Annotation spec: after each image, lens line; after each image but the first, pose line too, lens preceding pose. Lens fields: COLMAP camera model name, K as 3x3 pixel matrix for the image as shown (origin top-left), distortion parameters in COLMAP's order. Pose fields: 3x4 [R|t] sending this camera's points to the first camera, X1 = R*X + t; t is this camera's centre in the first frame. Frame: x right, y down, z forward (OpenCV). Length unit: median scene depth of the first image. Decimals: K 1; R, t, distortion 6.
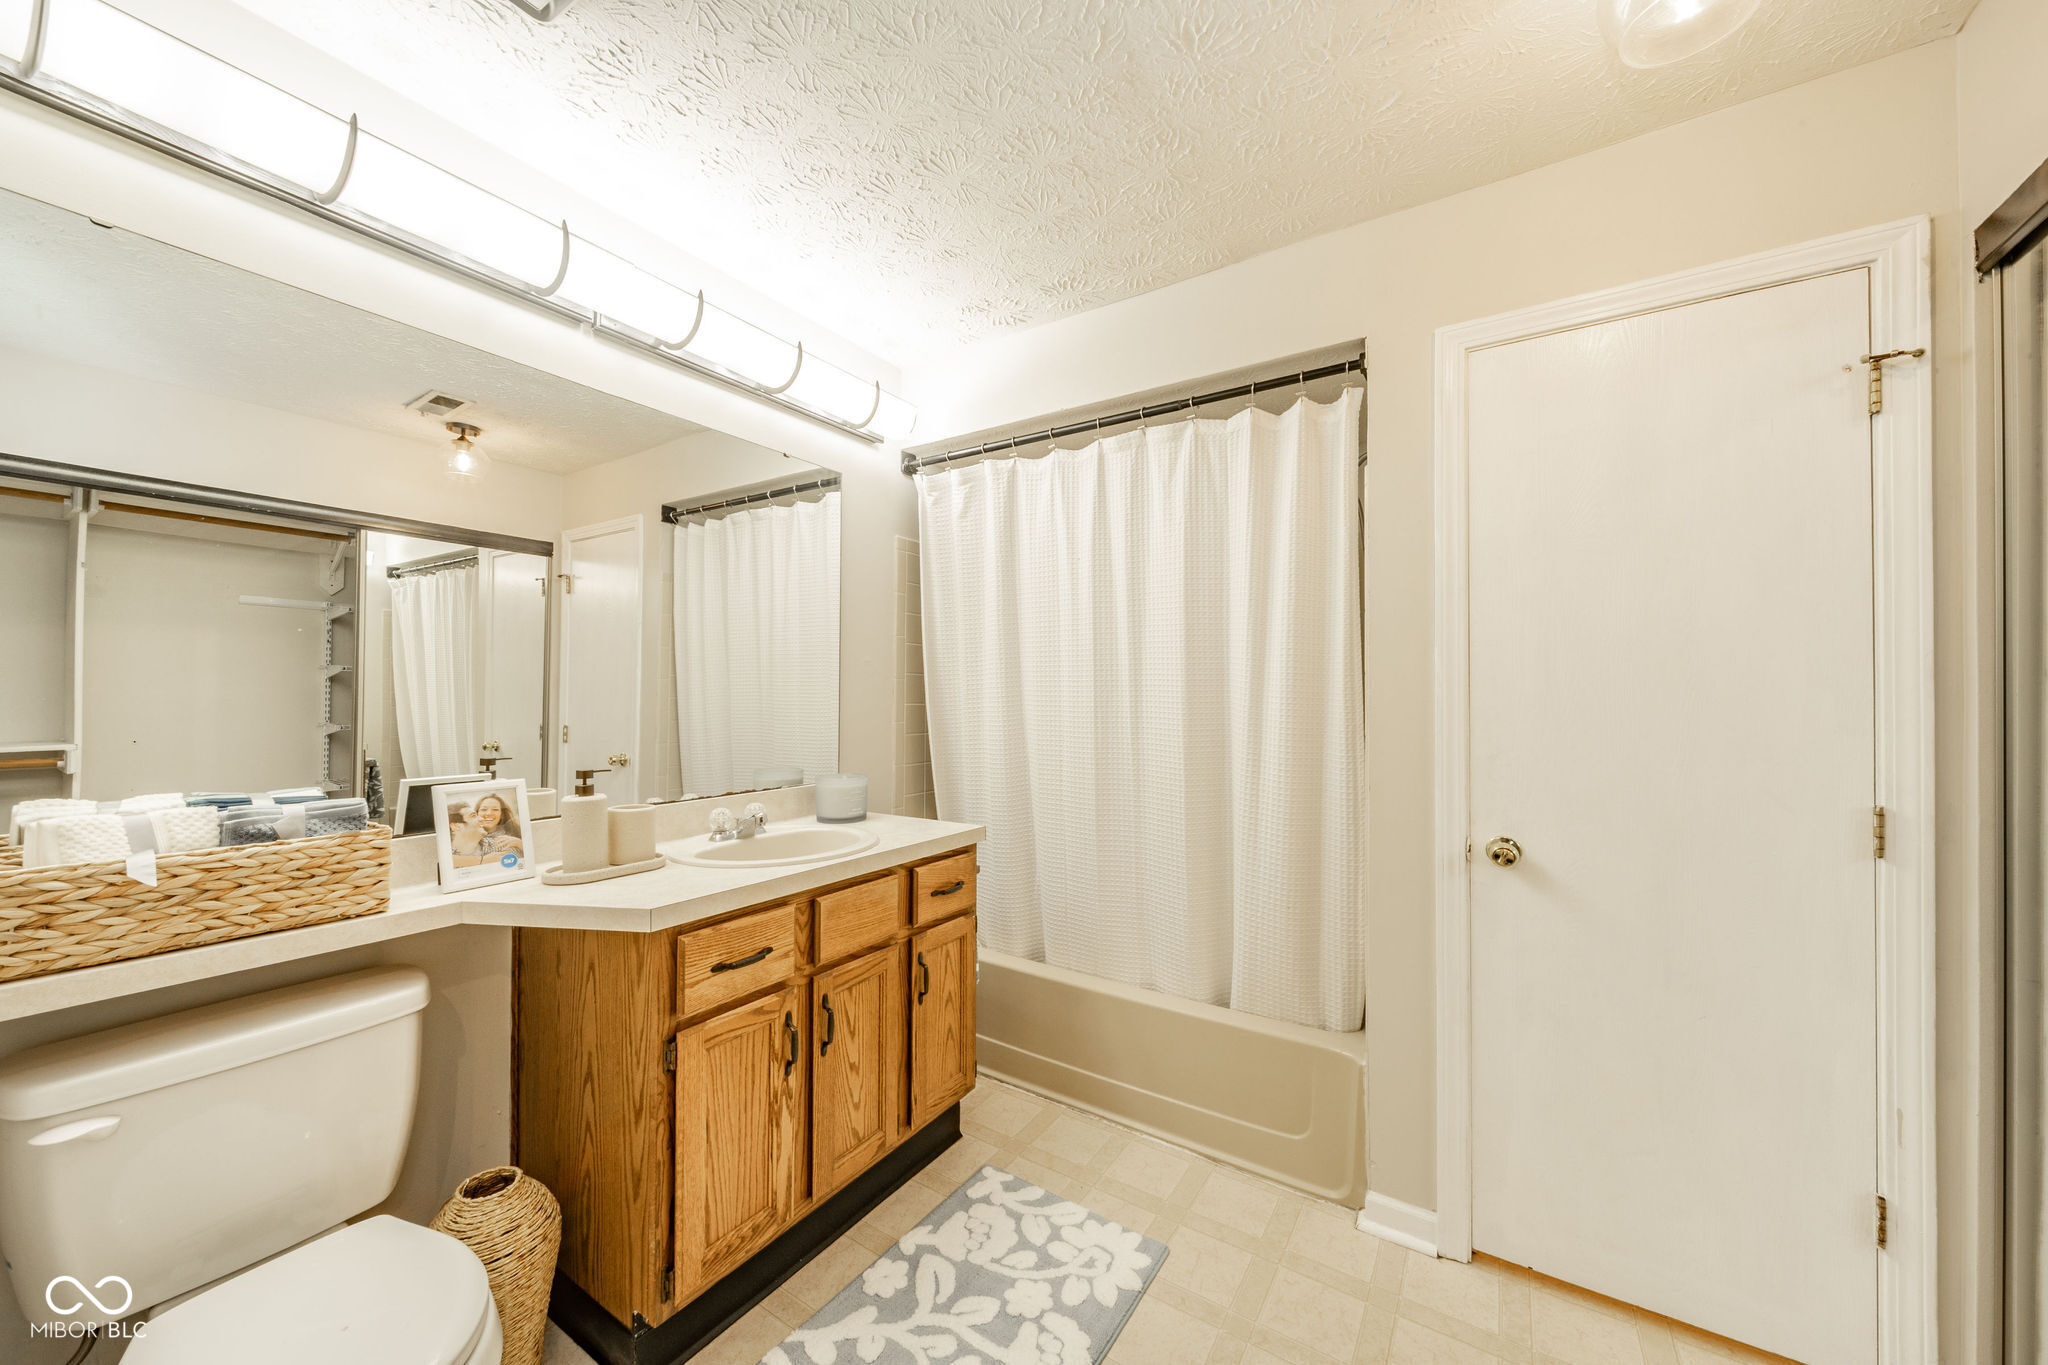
lens RADIAL K [[728.4, 0, 1020.5], [0, 728.4, 690.3], [0, 0, 1]] dist [0.001984, -0.001030]
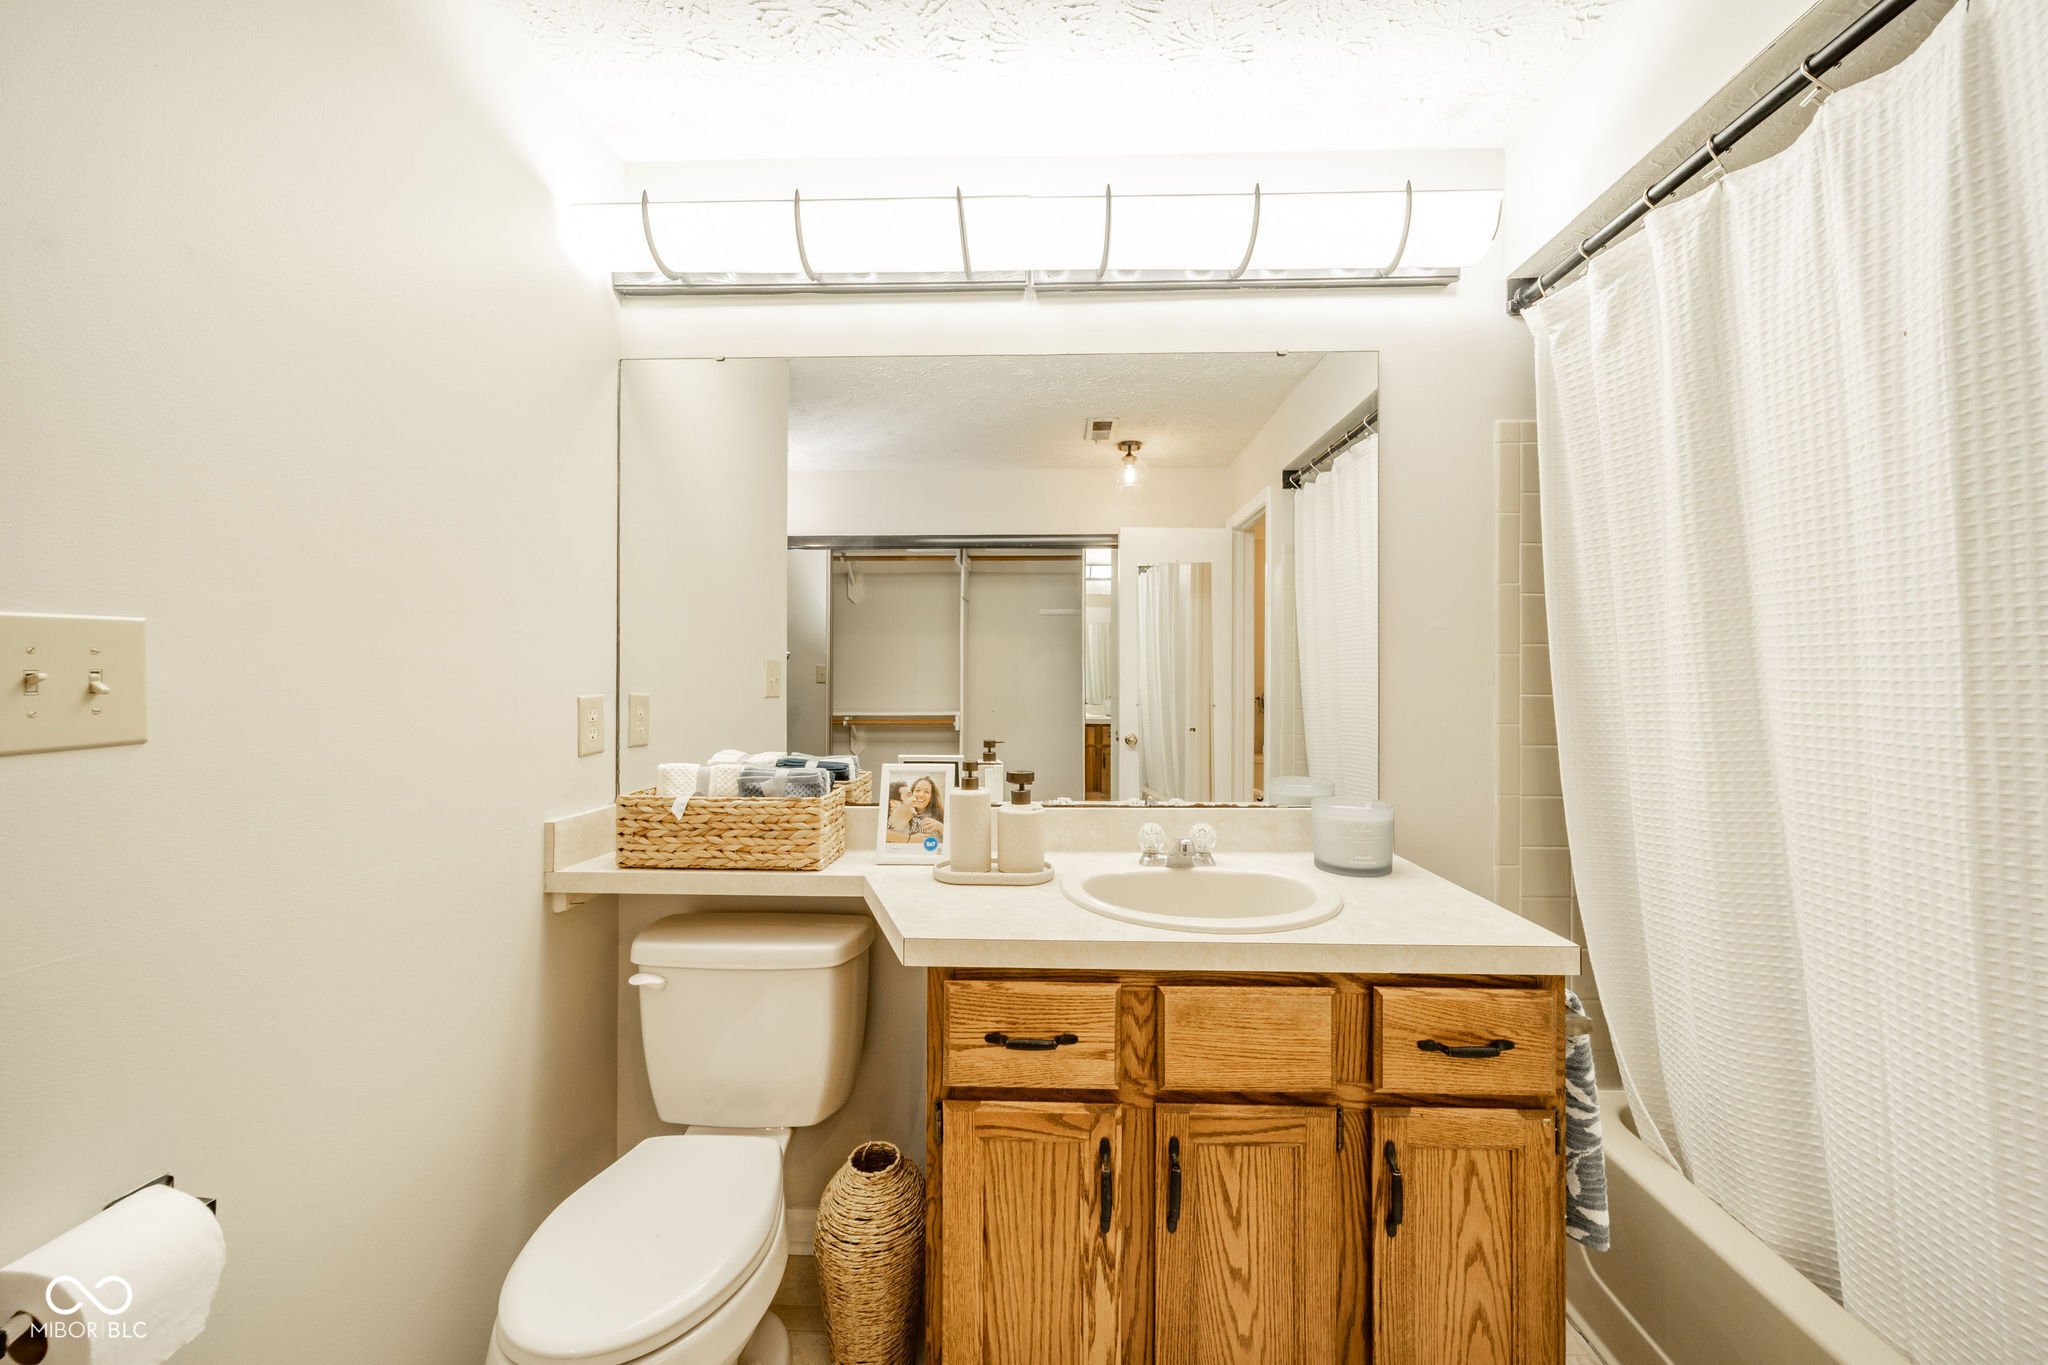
lens RADIAL K [[728.4, 0, 1032.0], [0, 728.4, 672.6], [0, 0, 1]] dist [0.001984, -0.001030]
pose [[0.532401, -0.010328, -0.846429, 0.210137], [0.006701, 0.999946, -0.007986, 0.003366], [0.846466, -0.001420, 0.532441, 0.513839]]
